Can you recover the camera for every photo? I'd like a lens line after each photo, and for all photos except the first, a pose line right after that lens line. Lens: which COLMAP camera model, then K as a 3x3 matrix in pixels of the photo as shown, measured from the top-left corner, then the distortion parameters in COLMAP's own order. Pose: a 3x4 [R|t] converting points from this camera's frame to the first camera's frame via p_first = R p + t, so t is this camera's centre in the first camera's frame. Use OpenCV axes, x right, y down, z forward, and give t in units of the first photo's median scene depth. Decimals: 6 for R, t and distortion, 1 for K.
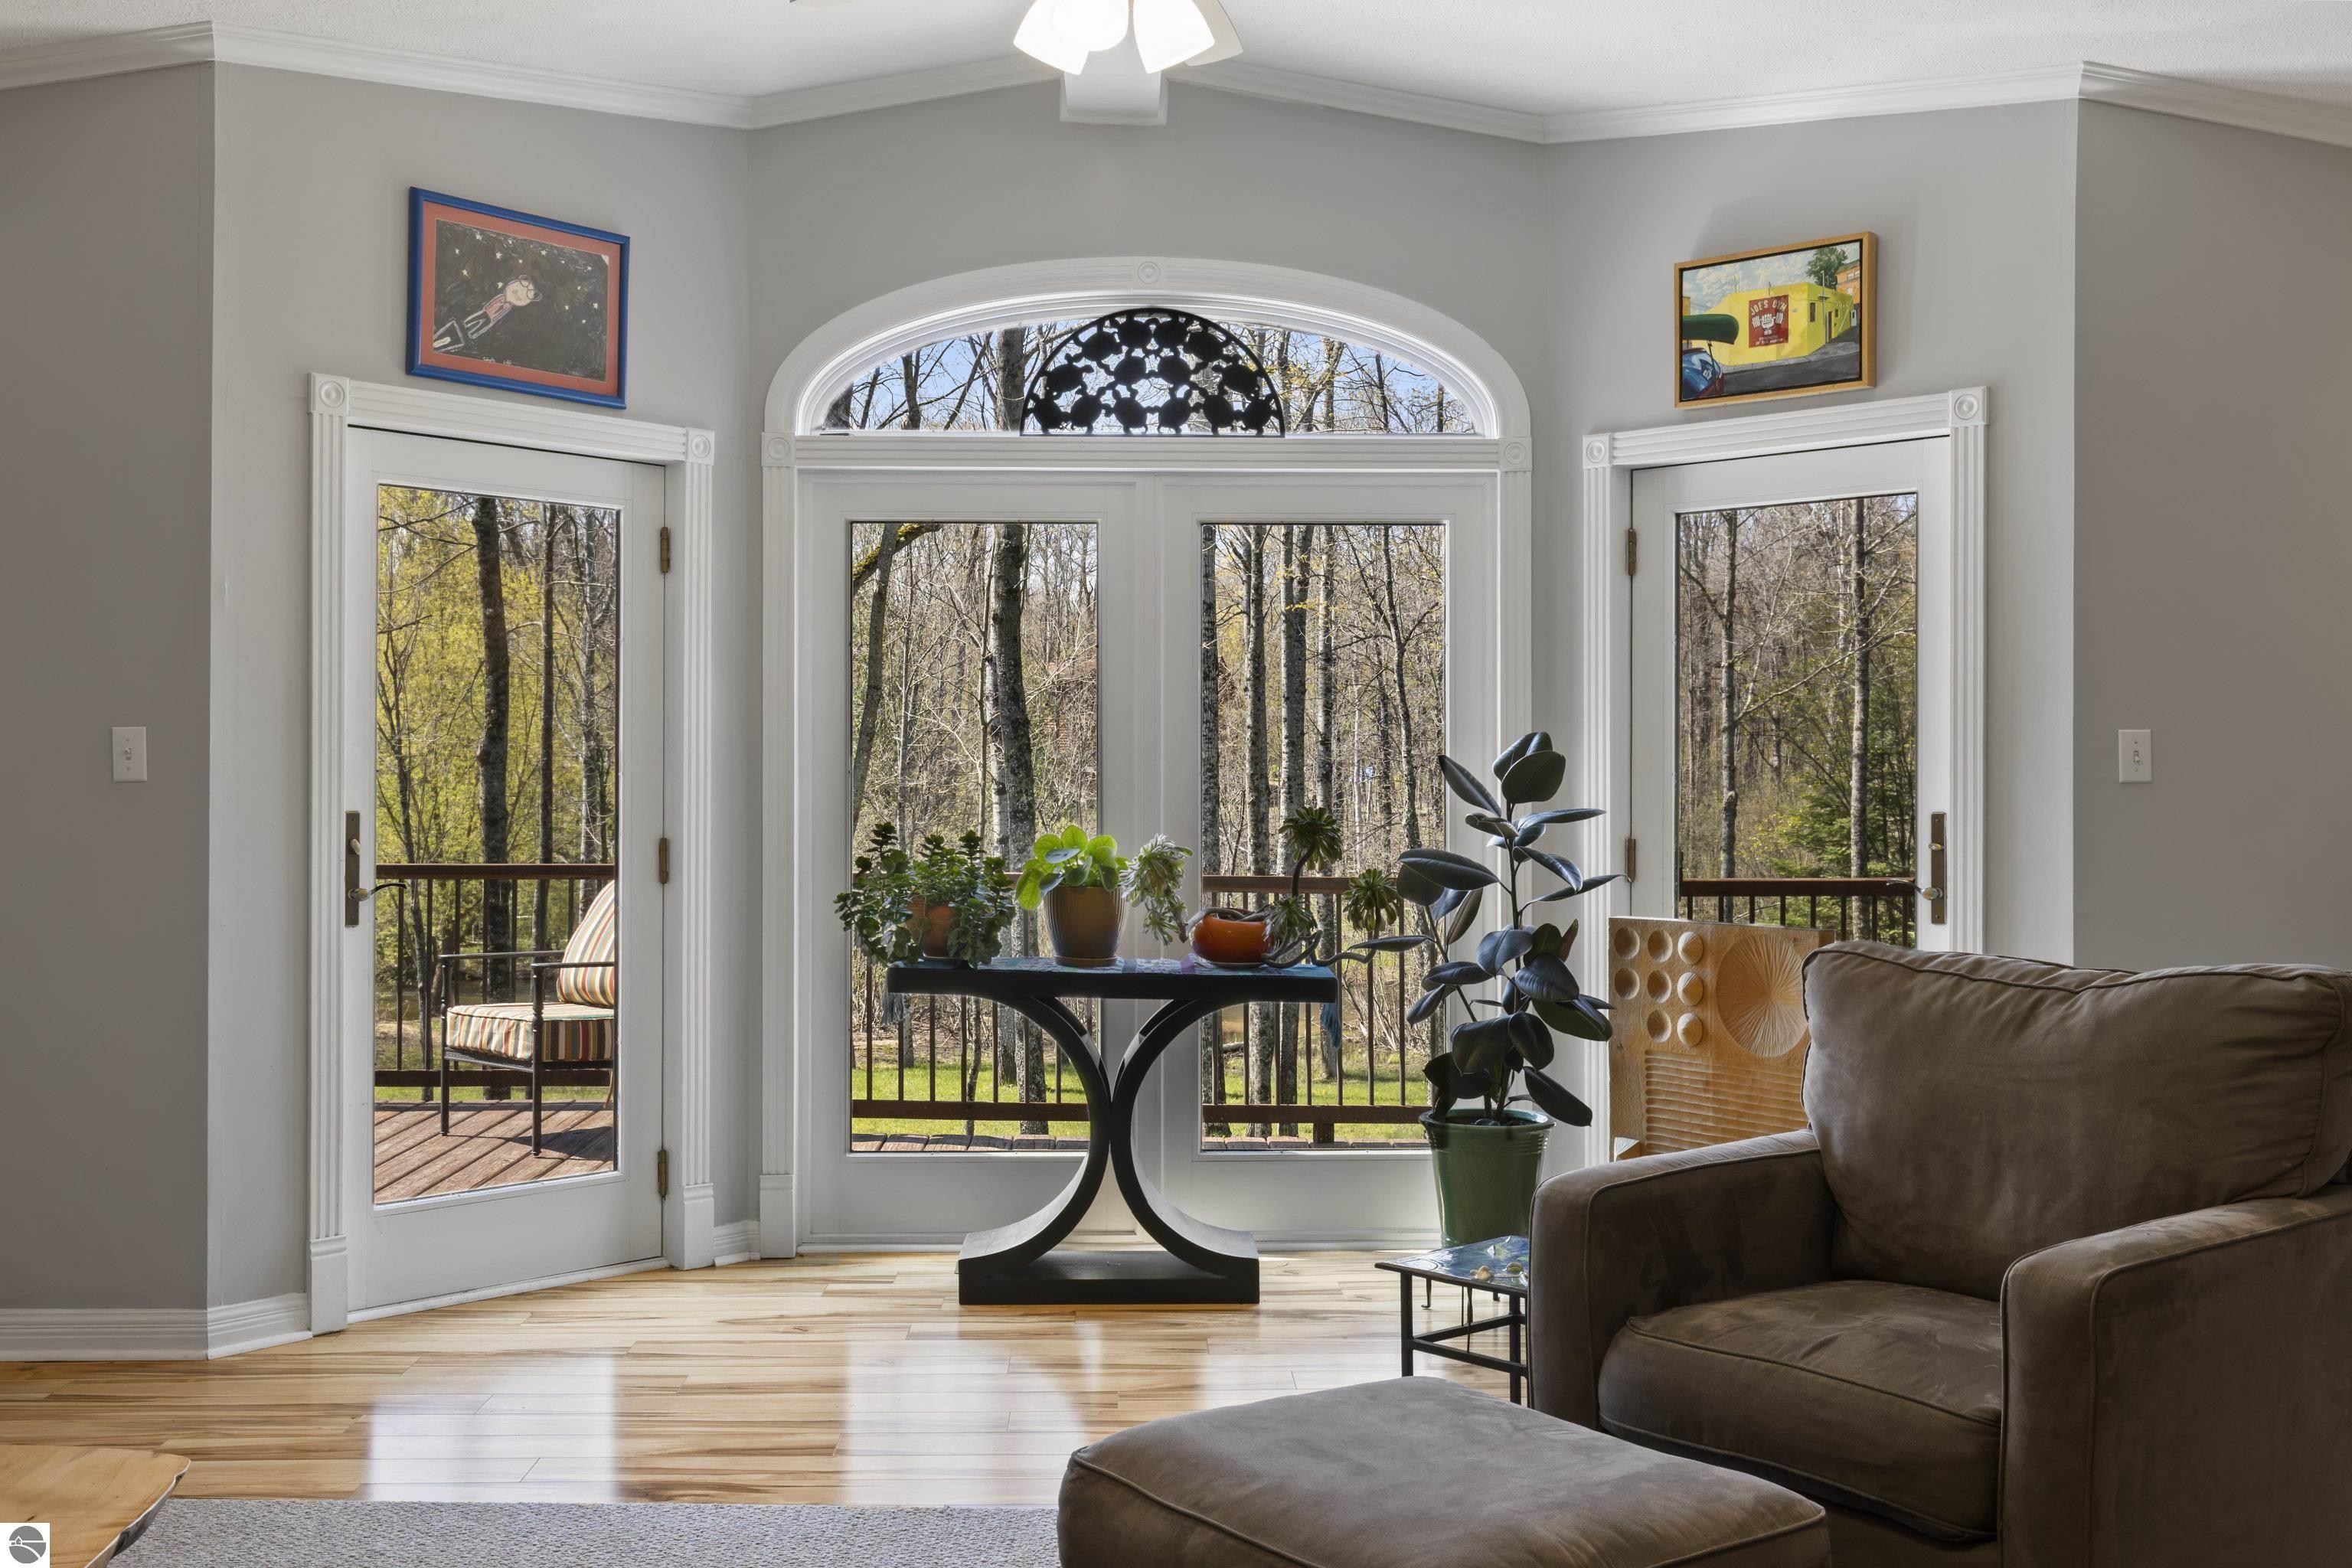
lens RADIAL K [[2277.8, 0, 1196.1], [0, 2277.8, 783.5], [0, 0, 1]] dist [0.004435, 0.008187]
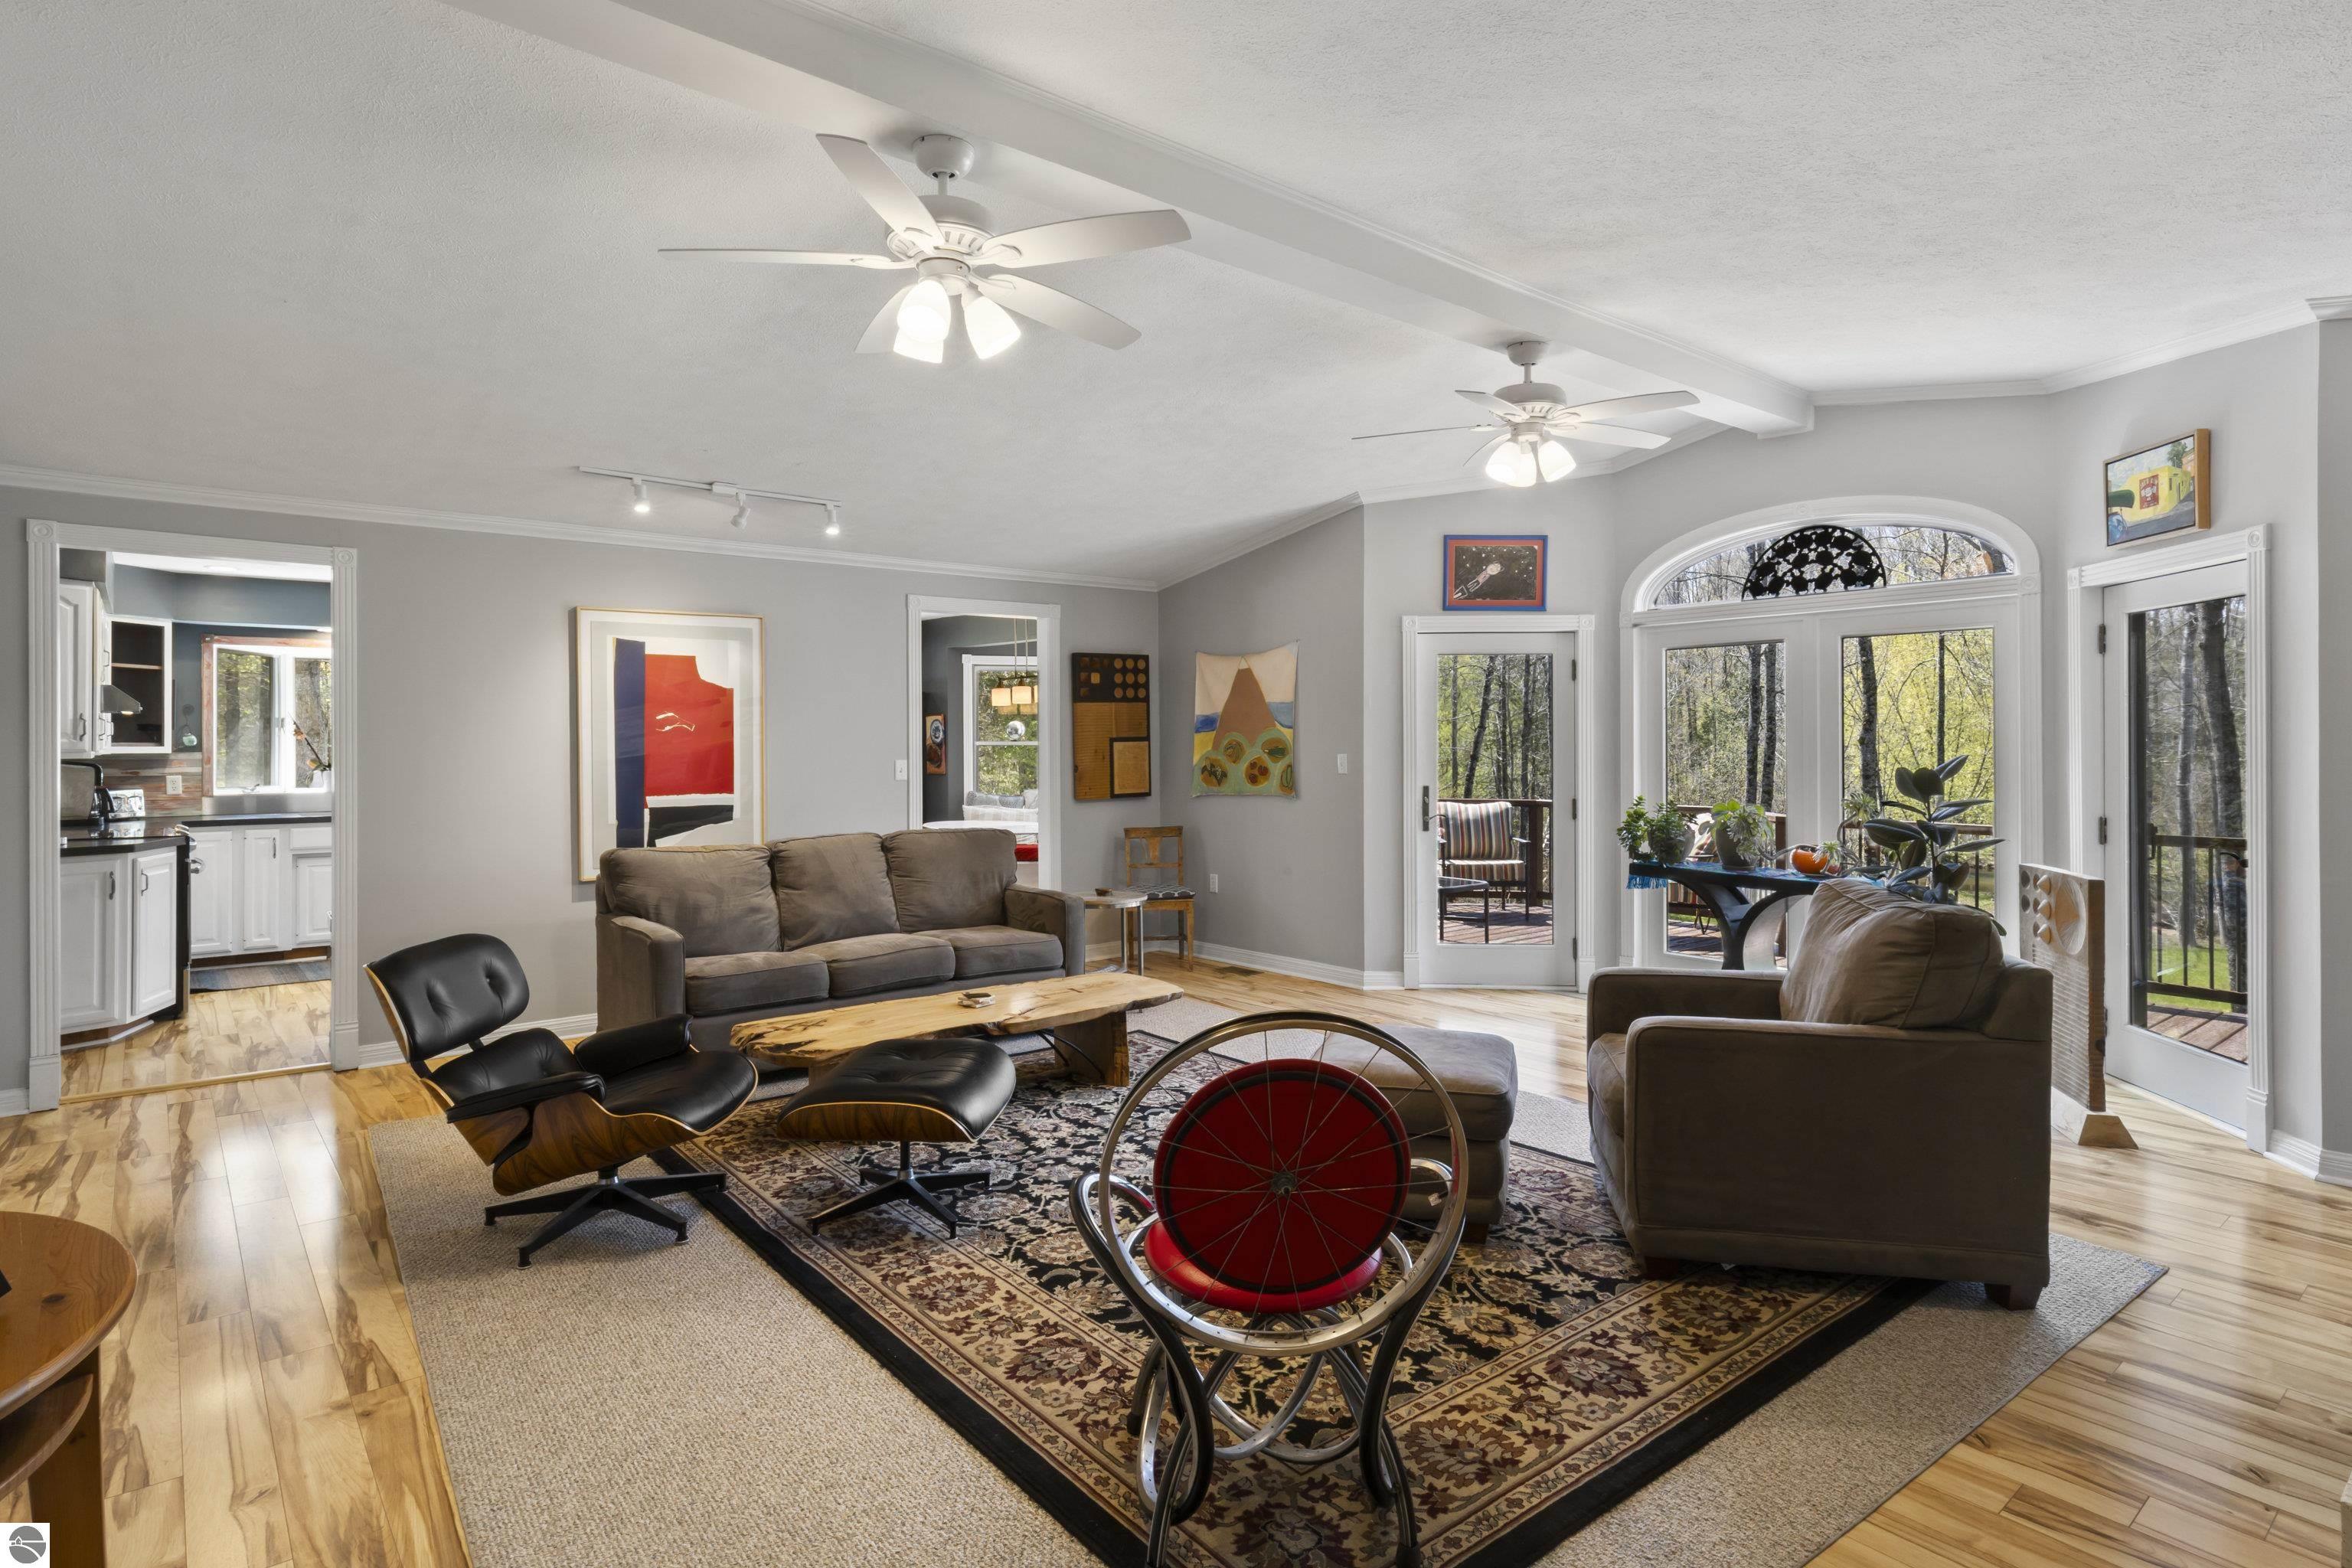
lens RADIAL K [[1233.4, 0, 1178.5], [0, 1233.4, 752.7], [0, 0, 1]] dist [-0.011186, 0.000734]
pose [[0.610337, 0.000735, -0.792141, 0.500965], [0.002793, 0.999991, 0.003080, -0.026924], [0.792137, -0.004093, 0.610330, -0.045680]]
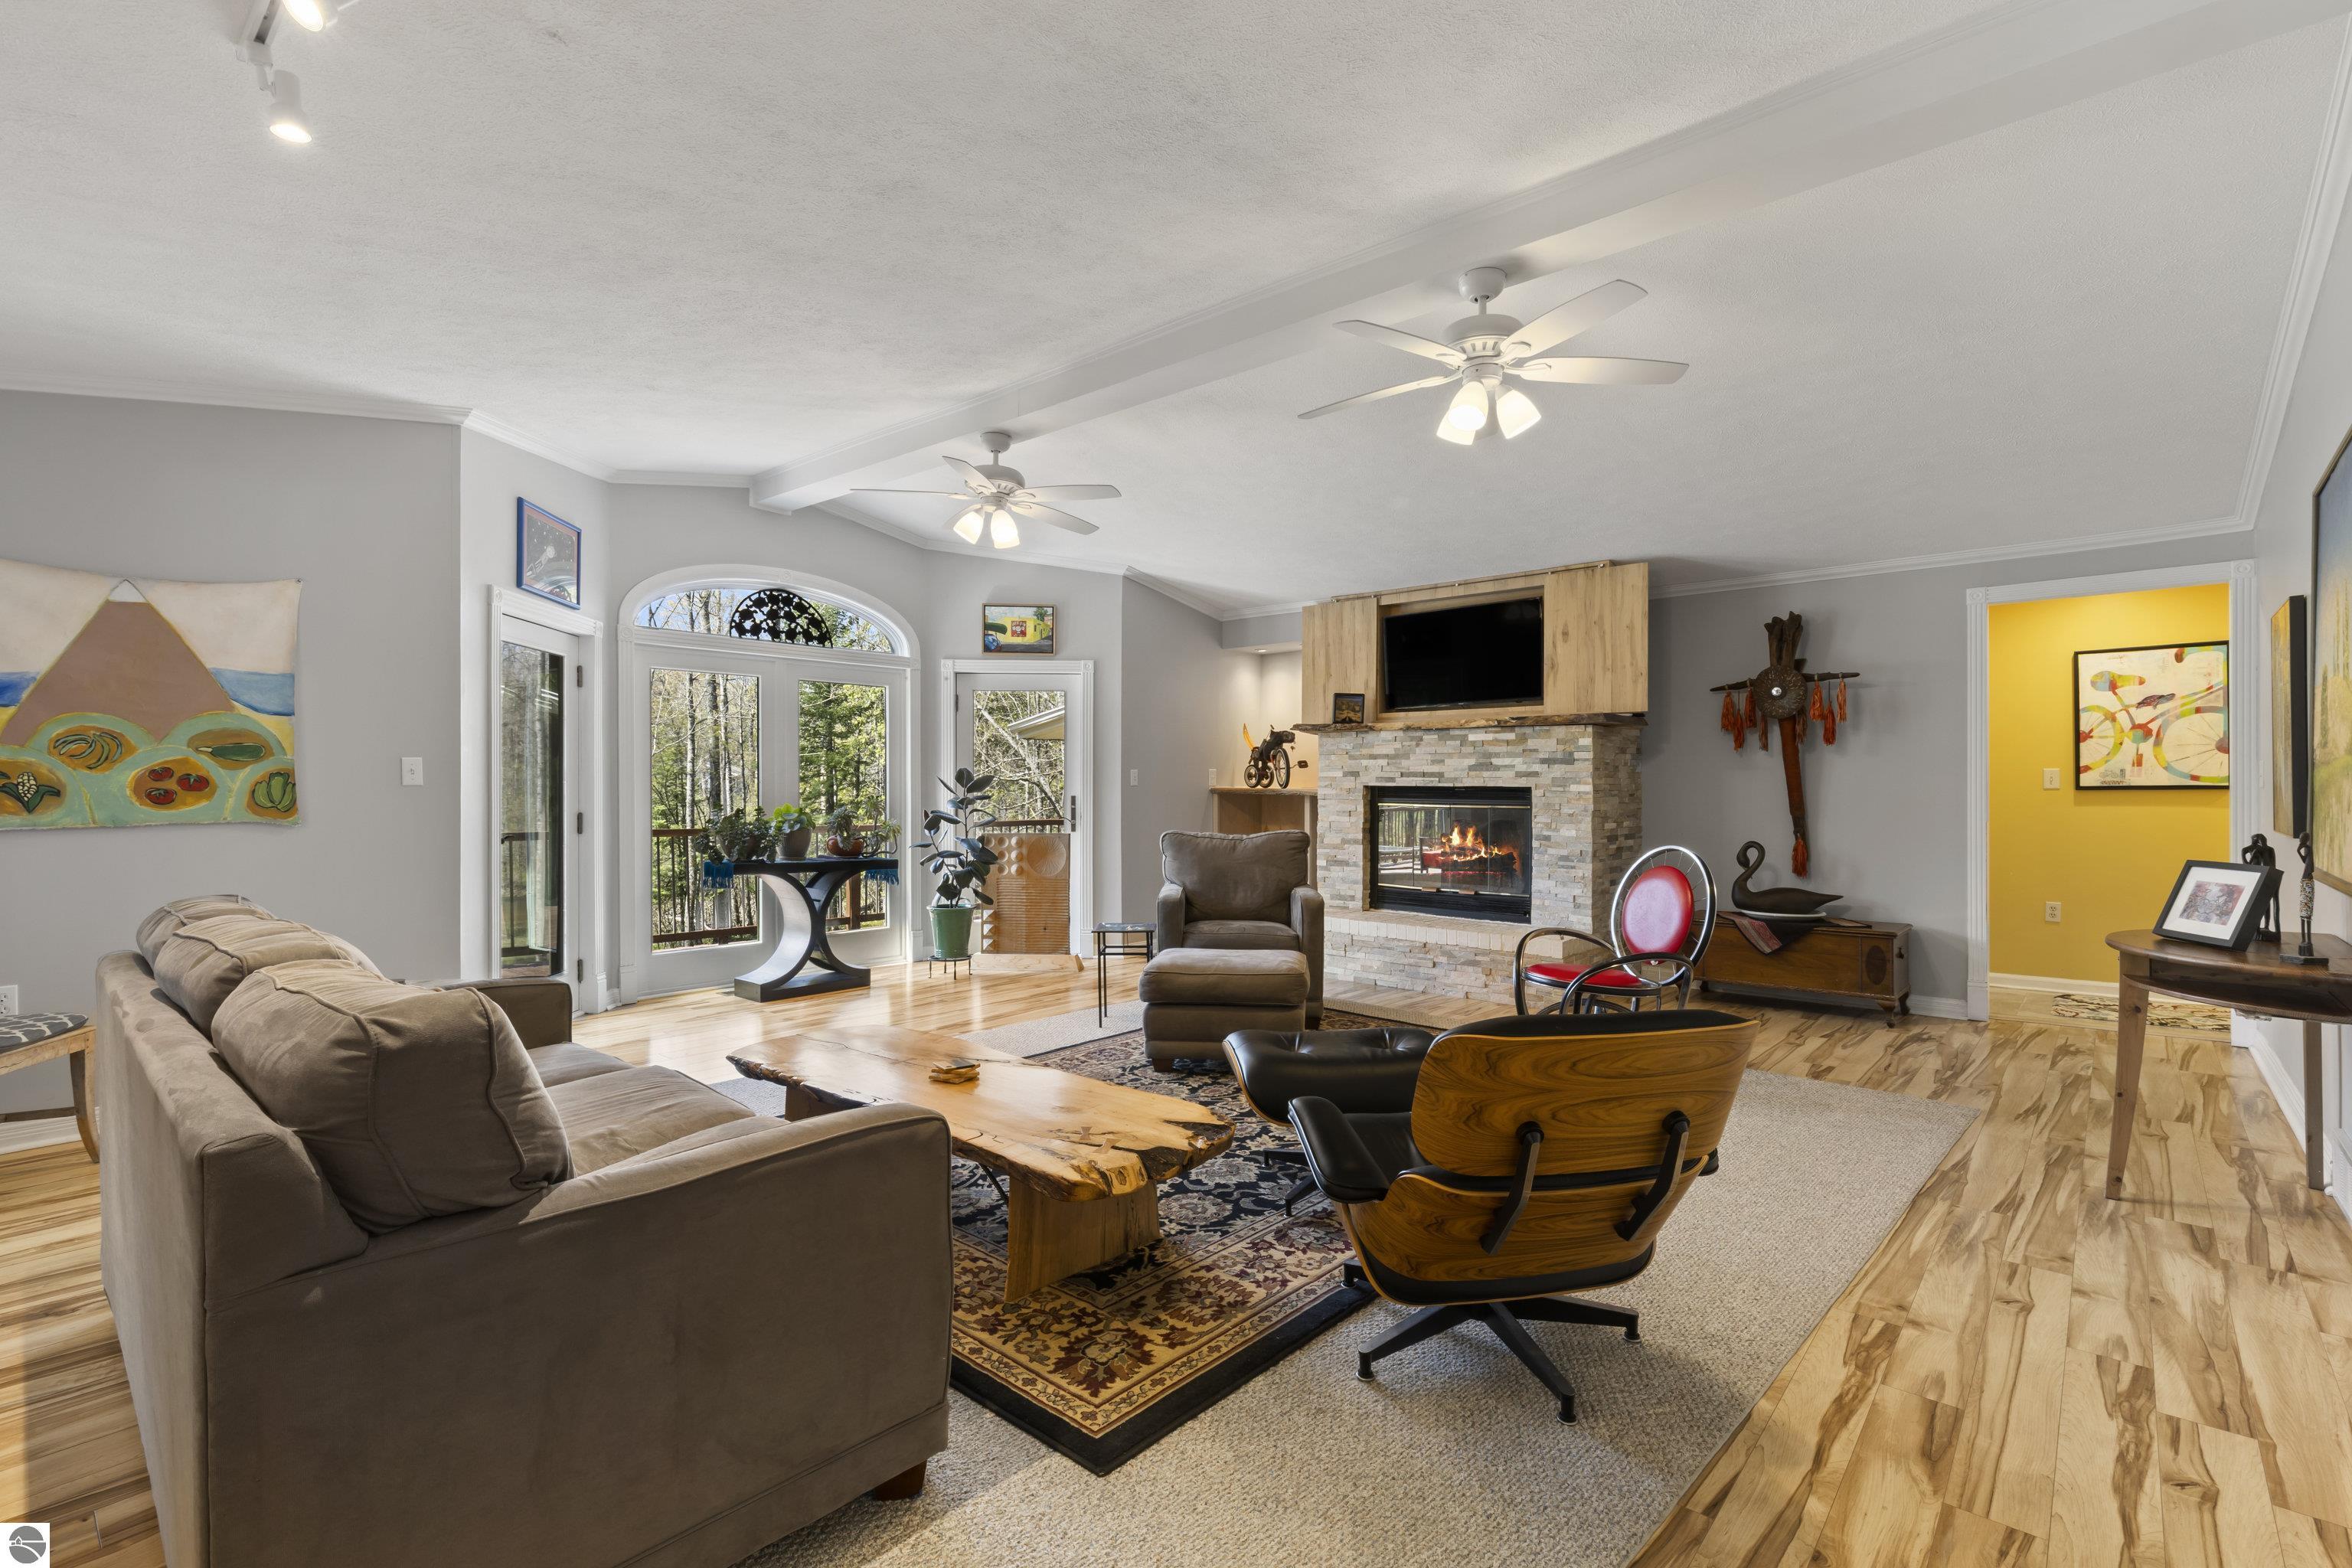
lens RADIAL K [[1069.7, 0, 1191.7], [0, 1069.7, 789.4], [0, 0, 1]] dist [0.011233, -0.000292]
pose [[0.681762, -0.002355, 0.731570, -0.591942], [0.001318, 0.999997, 0.001991, 0.001372], [-0.731573, -0.000393, 0.681763, -0.099320]]
